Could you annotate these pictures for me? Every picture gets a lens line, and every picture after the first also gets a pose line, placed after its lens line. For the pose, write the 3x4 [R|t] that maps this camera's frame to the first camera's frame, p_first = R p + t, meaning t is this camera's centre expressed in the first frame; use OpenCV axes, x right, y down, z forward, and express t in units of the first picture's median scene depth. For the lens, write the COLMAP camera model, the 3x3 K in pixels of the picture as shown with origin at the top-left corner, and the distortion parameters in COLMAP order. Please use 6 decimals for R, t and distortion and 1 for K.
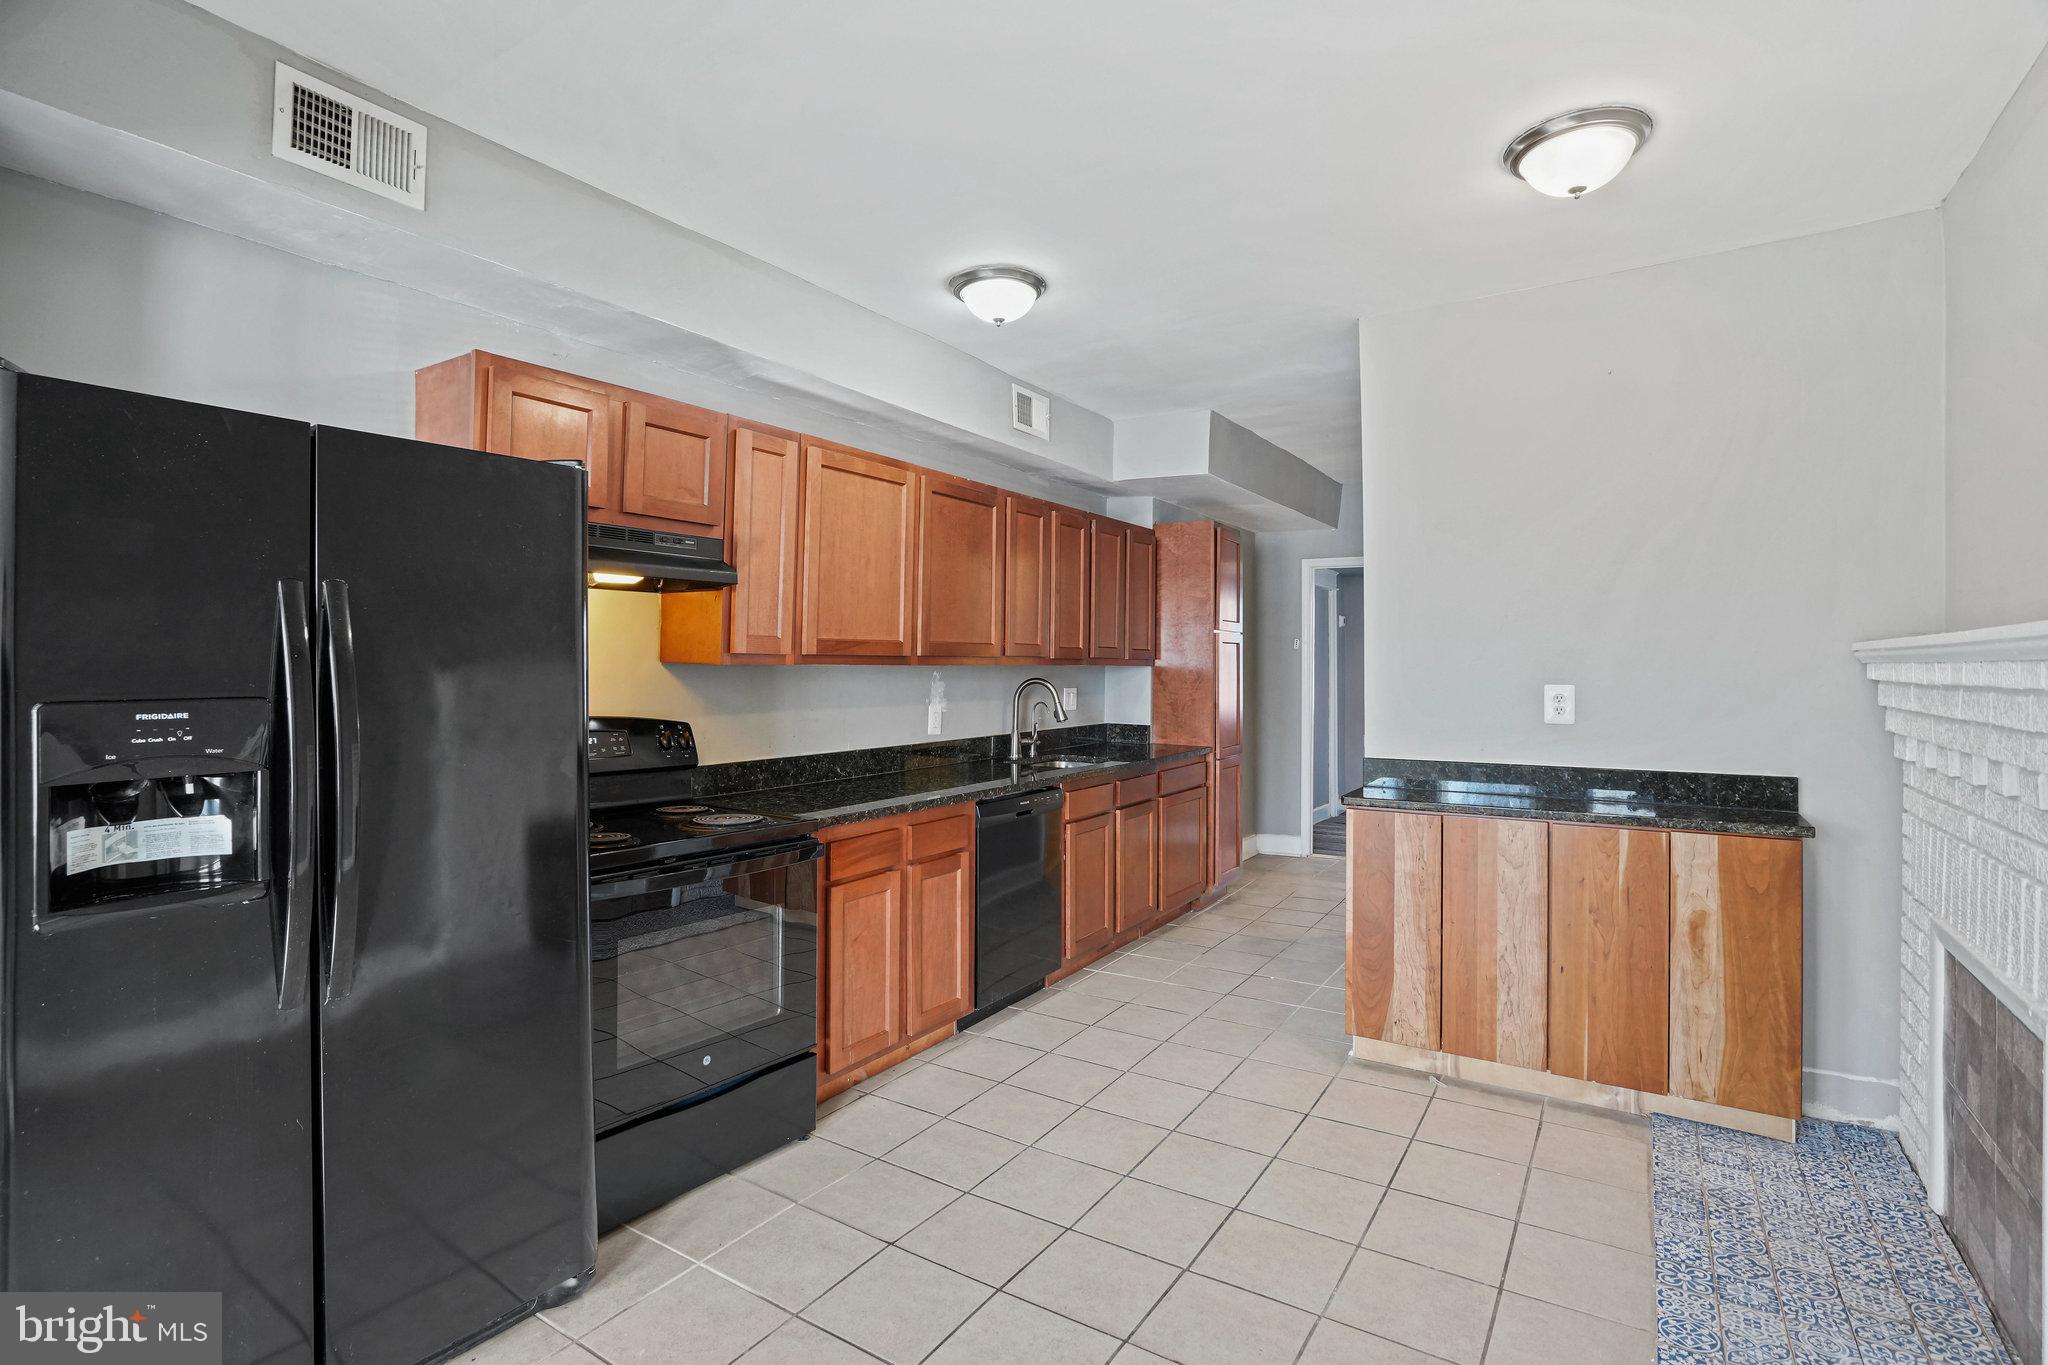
lens RADIAL K [[982.1, 0, 1014.5], [0, 982.1, 662.7], [0, 0, 1]] dist [-0.025969, 0.007687]
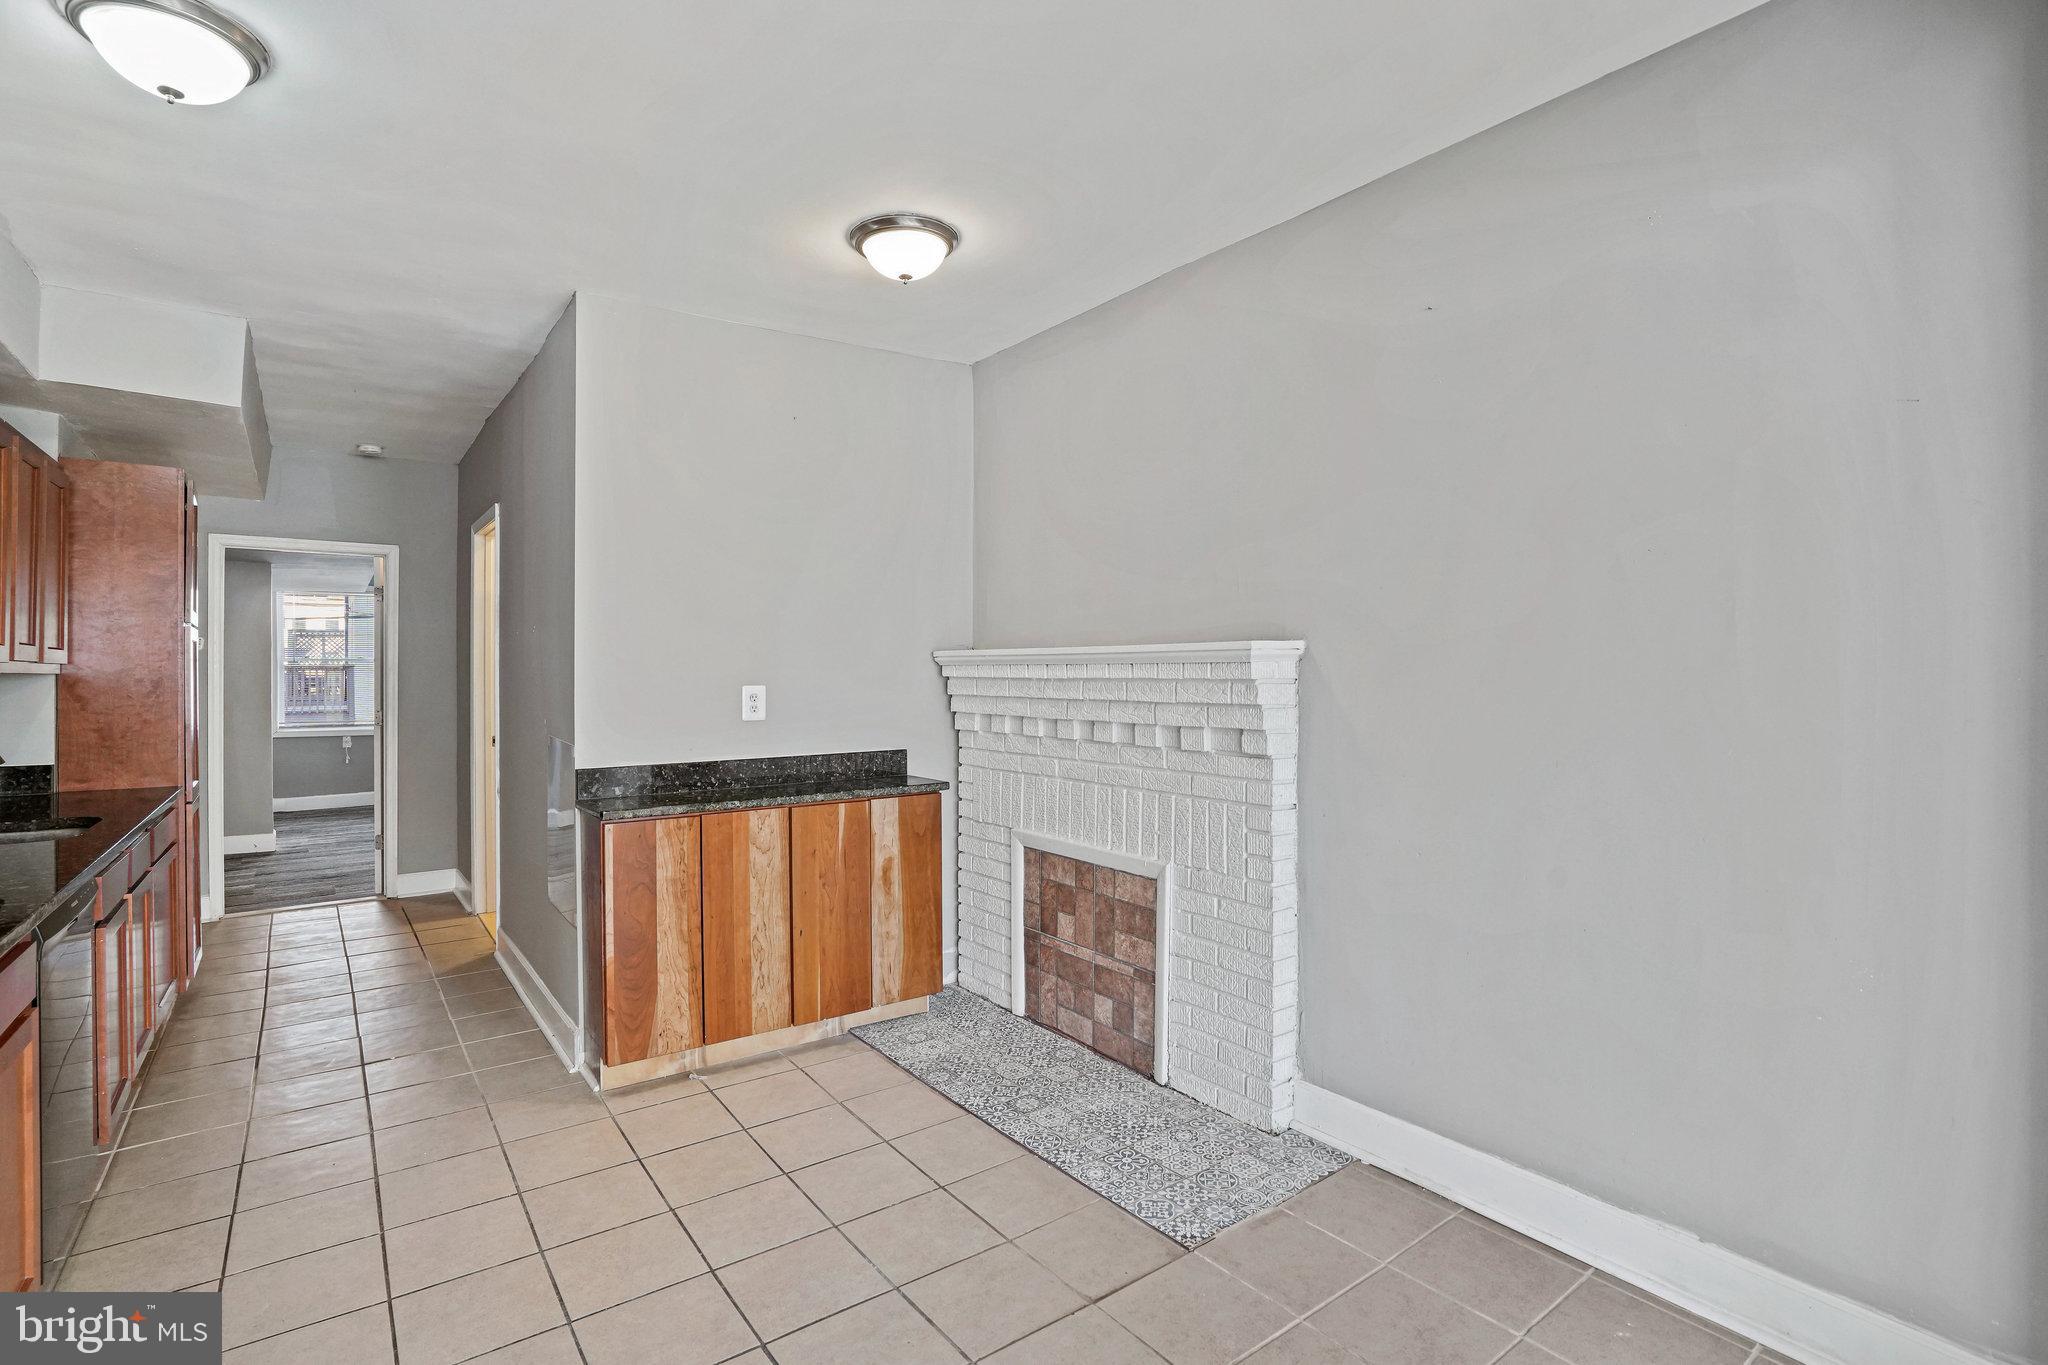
lens RADIAL K [[982.1, 0, 1007.7], [0, 982.1, 680.9], [0, 0, 1]] dist [-0.025969, 0.007687]
pose [[0.360373, -0.011771, 0.932734, -0.421612], [0.000899, 0.999924, 0.012271, 0.003393], [-0.932808, -0.003583, 0.360357, 0.350804]]
